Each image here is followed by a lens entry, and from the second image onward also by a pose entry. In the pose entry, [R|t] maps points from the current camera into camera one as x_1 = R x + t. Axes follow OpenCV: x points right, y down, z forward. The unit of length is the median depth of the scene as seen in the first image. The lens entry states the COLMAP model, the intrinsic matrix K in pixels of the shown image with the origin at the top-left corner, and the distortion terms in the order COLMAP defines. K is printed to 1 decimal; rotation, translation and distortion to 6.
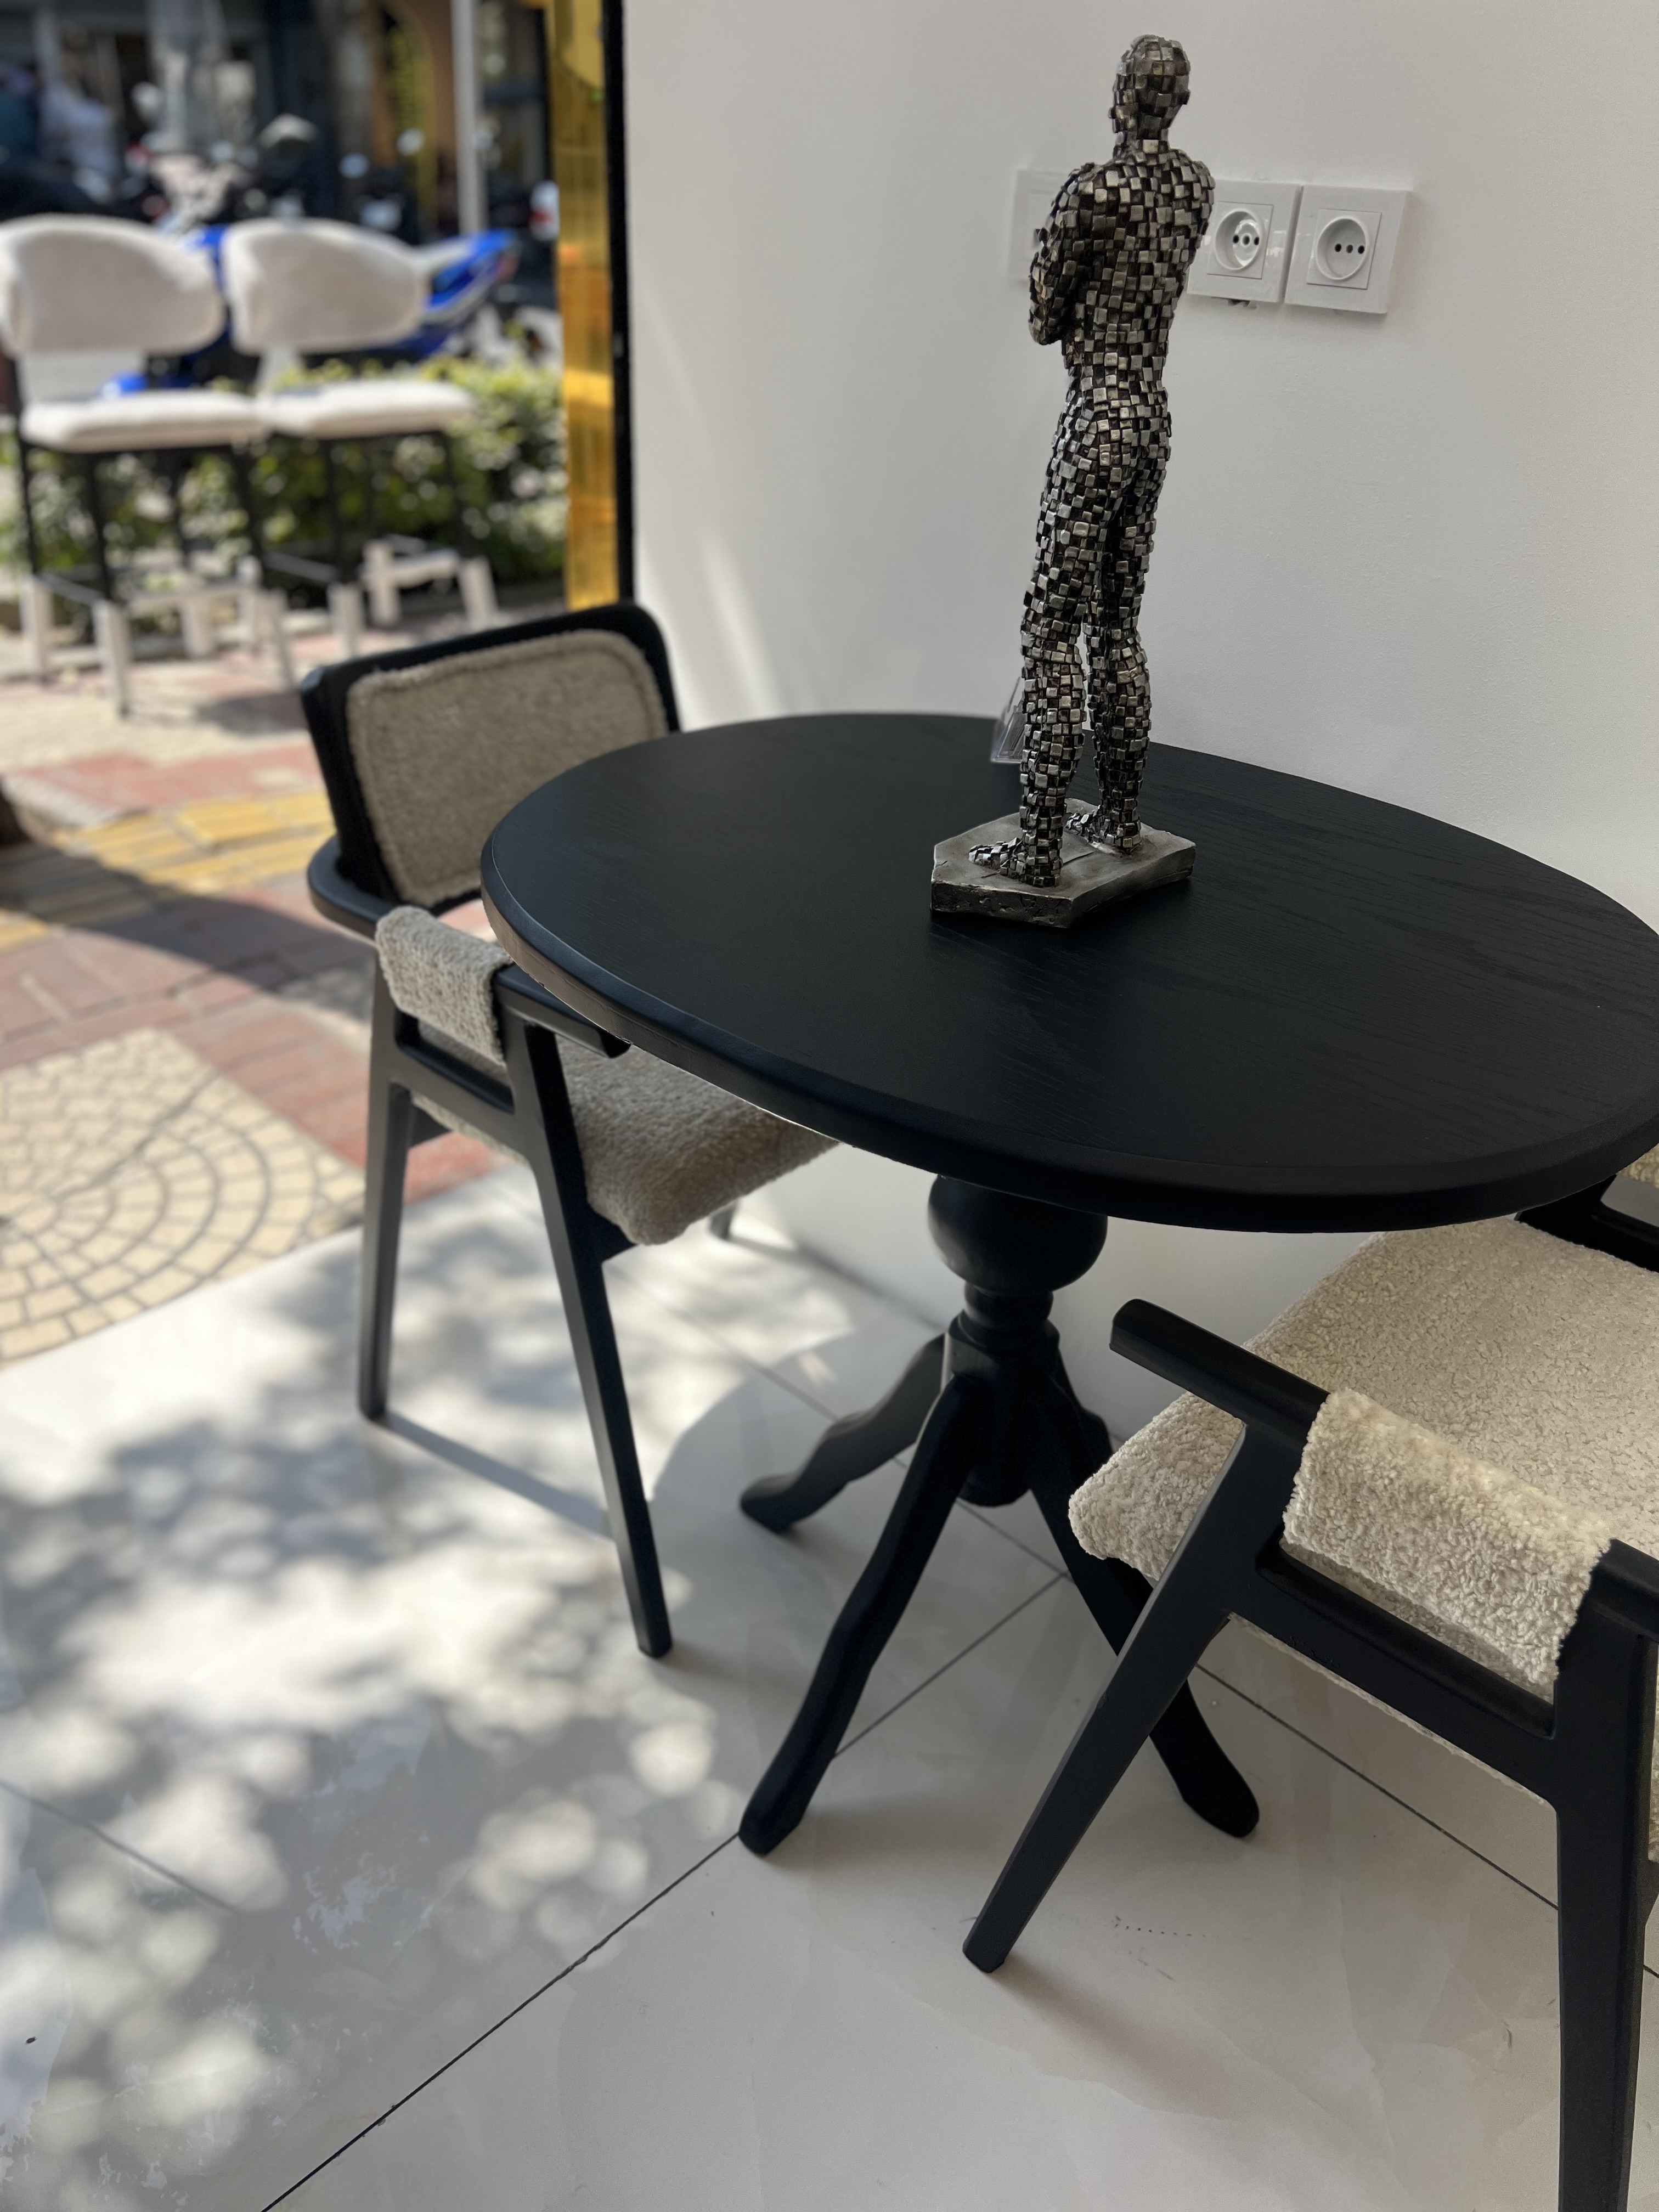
lens RADIAL K [[1697.3, 0, 829.5], [0, 1697.3, 1106.0], [0, 0, 1]] dist [0.067560, -0.124505]
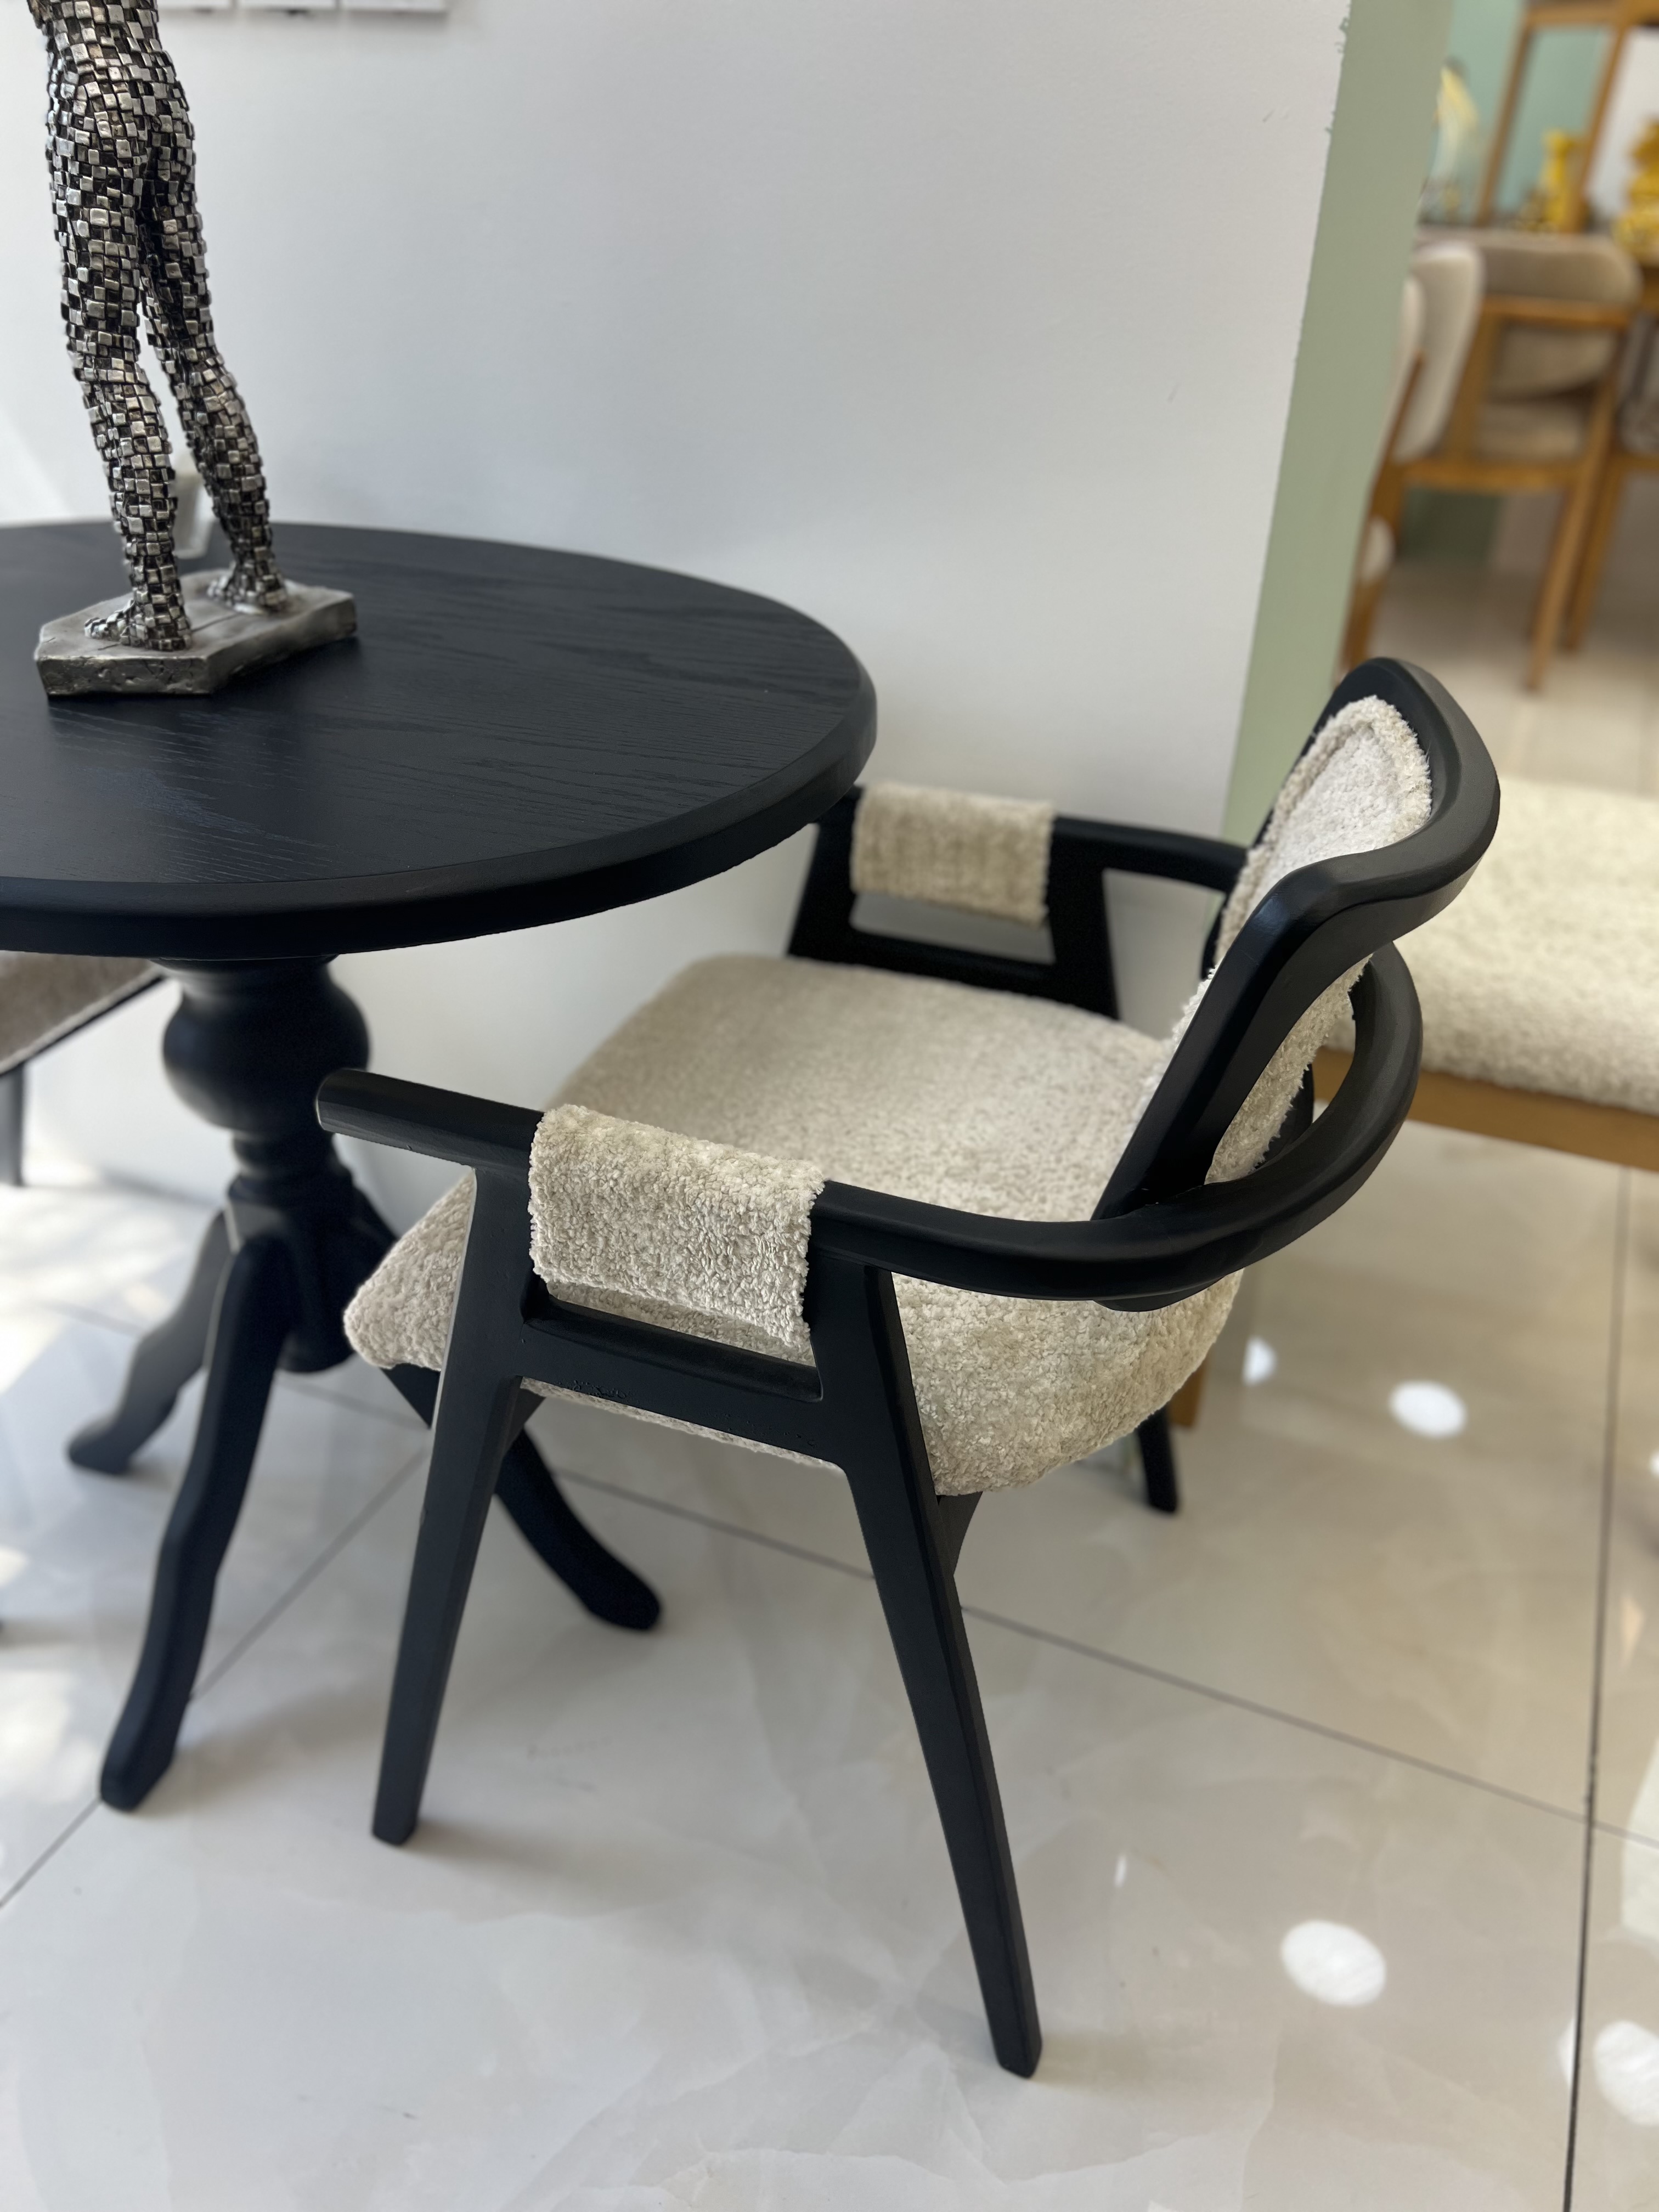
lens RADIAL K [[1702.6, 0, 841.2], [0, 1702.6, 1111.9], [0, 0, 1]] dist [0.041955, -0.053173]
pose [[0.926056, -0.205668, 0.316418, 0.121345], [0.190754, 0.978552, 0.077771, 0.104503], [-0.325626, -0.011662, 0.945427, 0.049738]]
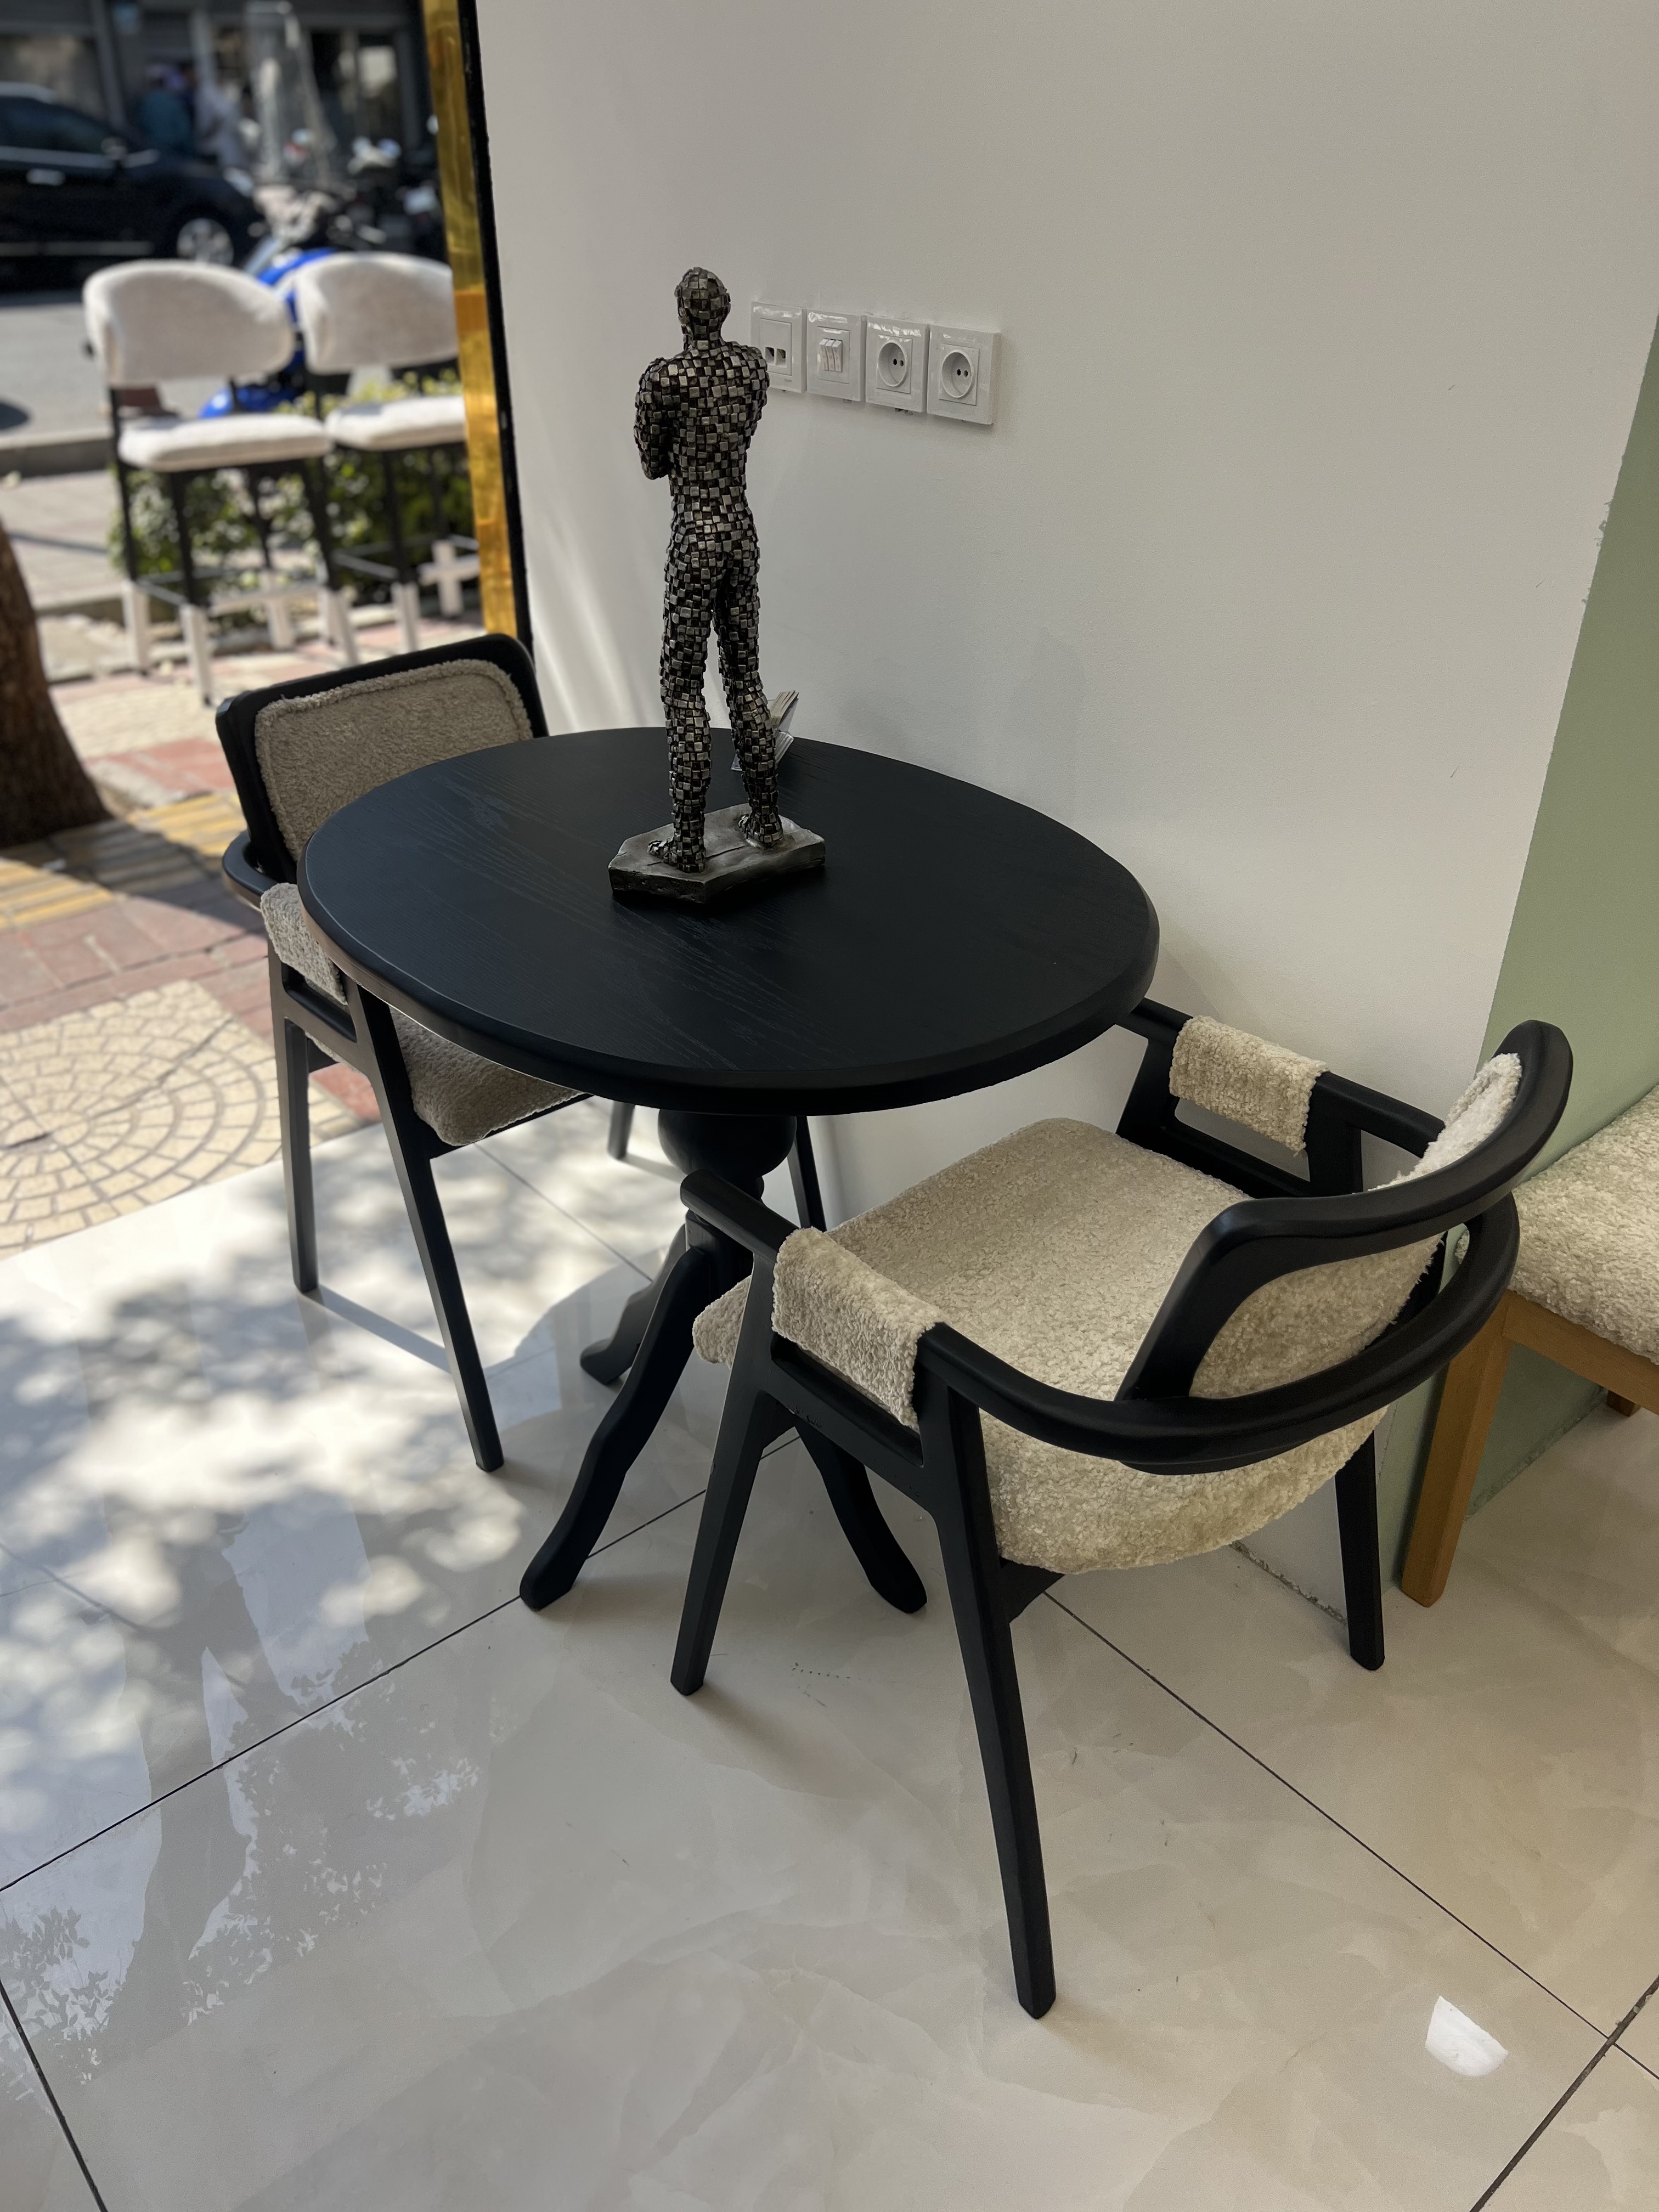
lens RADIAL K [[1678.2, 0, 829.5], [0, 1678.2, 1106.0], [0, 0, 1]] dist [0.097004, -0.205482]
pose [[0.996559, 0.011139, -0.082132, 0.361730], [-0.009221, 0.999677, 0.023697, 0.024492], [0.082369, -0.022858, 0.996340, -0.337432]]
